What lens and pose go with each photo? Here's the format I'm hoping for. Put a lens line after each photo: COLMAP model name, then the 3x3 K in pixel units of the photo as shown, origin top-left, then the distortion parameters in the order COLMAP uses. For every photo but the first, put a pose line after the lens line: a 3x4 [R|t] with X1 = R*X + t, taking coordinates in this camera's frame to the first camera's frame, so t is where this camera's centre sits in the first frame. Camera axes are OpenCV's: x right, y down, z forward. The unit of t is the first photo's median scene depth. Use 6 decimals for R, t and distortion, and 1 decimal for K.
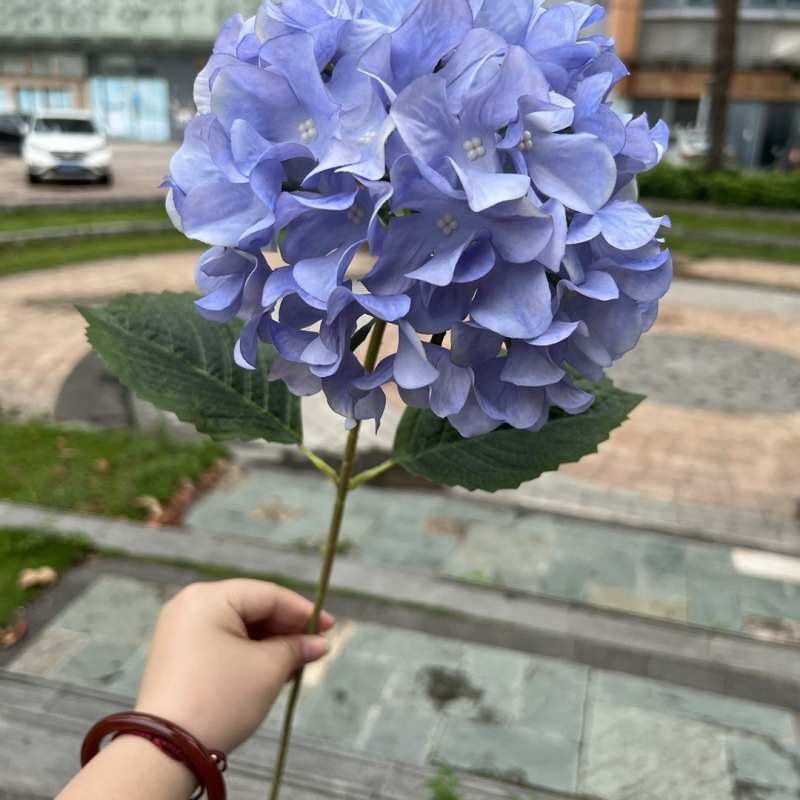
lens RADIAL K [[849.0, 0, 393.9], [0, 849.0, 402.9], [0, 0, 1]] dist [-0.014882, 0.011335]
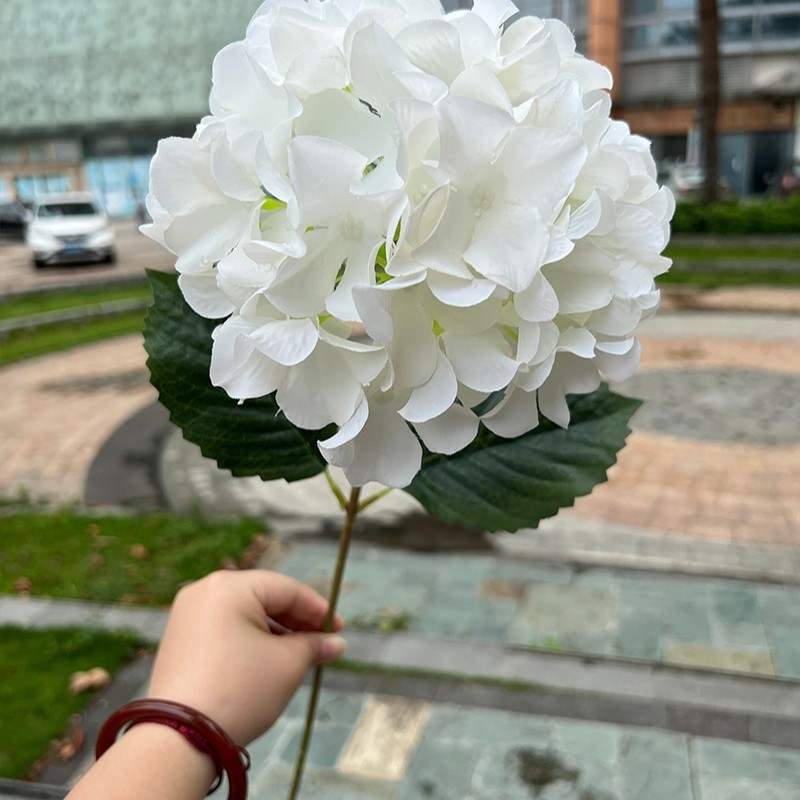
lens RADIAL K [[849.0, 0, 393.9], [0, 849.0, 402.9], [0, 0, 1]] dist [-0.014882, 0.011335]
pose [[0.996926, -0.078101, -0.006223, -0.038235], [0.077559, 0.995008, -0.062803, -0.012882], [0.011097, 0.062128, 0.998007, 0.027934]]
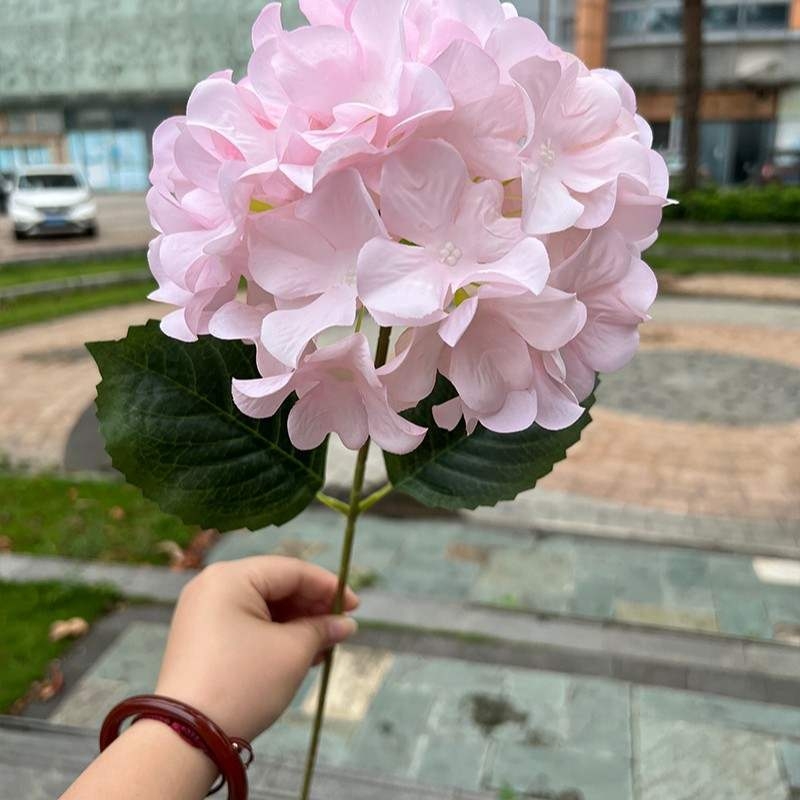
lens RADIAL K [[849.0, 0, 393.9], [0, 849.0, 402.9], [0, 0, 1]] dist [-0.014882, 0.011335]
pose [[0.998163, -0.058836, 0.014455, -0.029007], [0.059371, 0.997438, -0.039911, 0.002711], [-0.012070, 0.040696, 0.999099, -0.007657]]
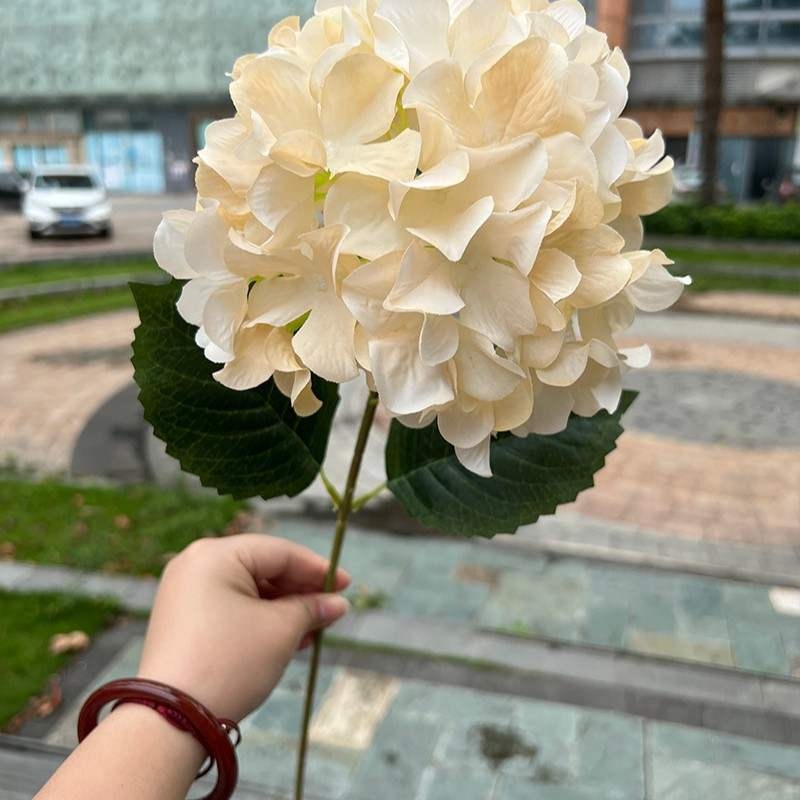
lens RADIAL K [[850.1, 0, 391.8], [0, 850.1, 403.6], [0, 0, 1]] dist [-0.020681, 0.020211]
pose [[0.999499, -0.031565, 0.002193, -0.032533], [0.031633, 0.998354, -0.047837, -0.007951], [-0.000680, 0.047882, 0.998853, 0.008163]]
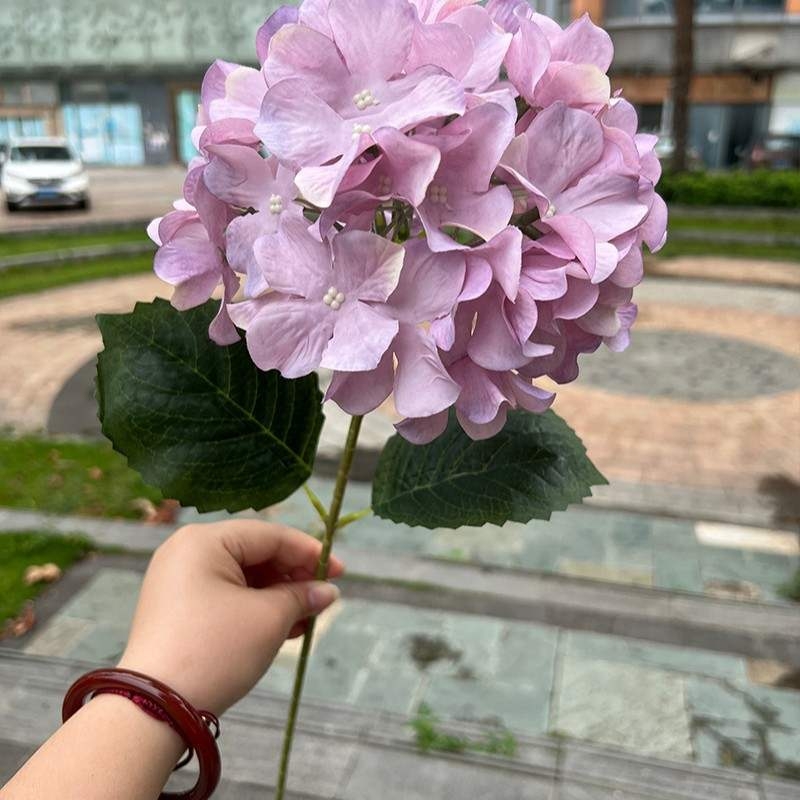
lens RADIAL K [[849.0, 0, 393.9], [0, 849.0, 402.9], [0, 0, 1]] dist [-0.014882, 0.011335]
pose [[0.998867, -0.044016, 0.018103, 0.007857], [0.044302, 0.998895, -0.015661, 0.021106], [-0.017394, 0.016445, 0.999713, -0.057307]]
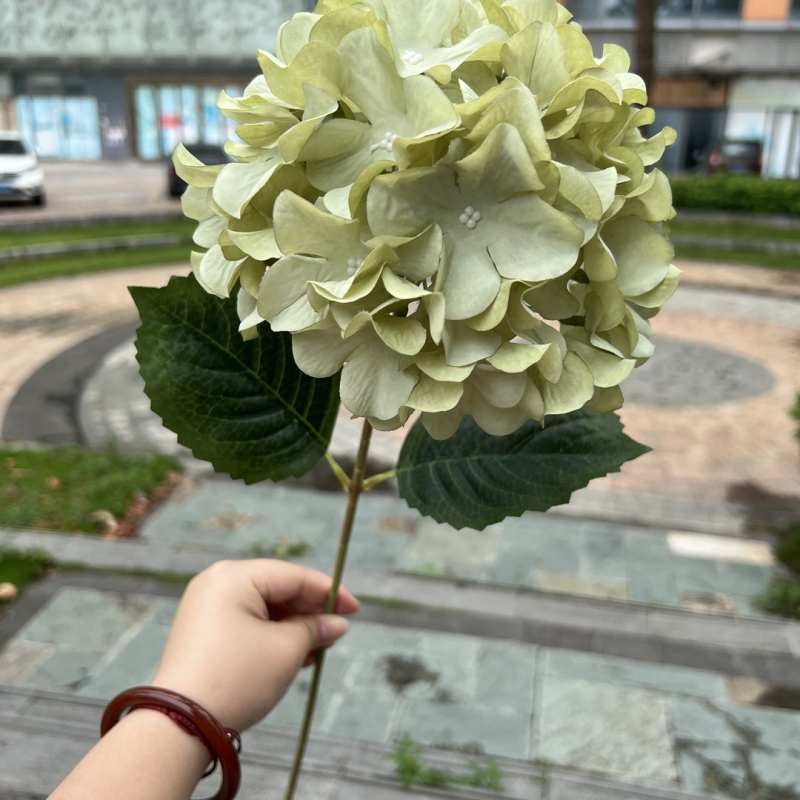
lens RADIAL K [[849.0, 0, 393.9], [0, 849.0, 402.9], [0, 0, 1]] dist [-0.014882, 0.011335]
pose [[0.996952, -0.042878, 0.065171, -0.003341], [0.043715, 0.998978, -0.011474, 0.007782], [-0.064612, 0.014288, 0.997808, -0.035252]]
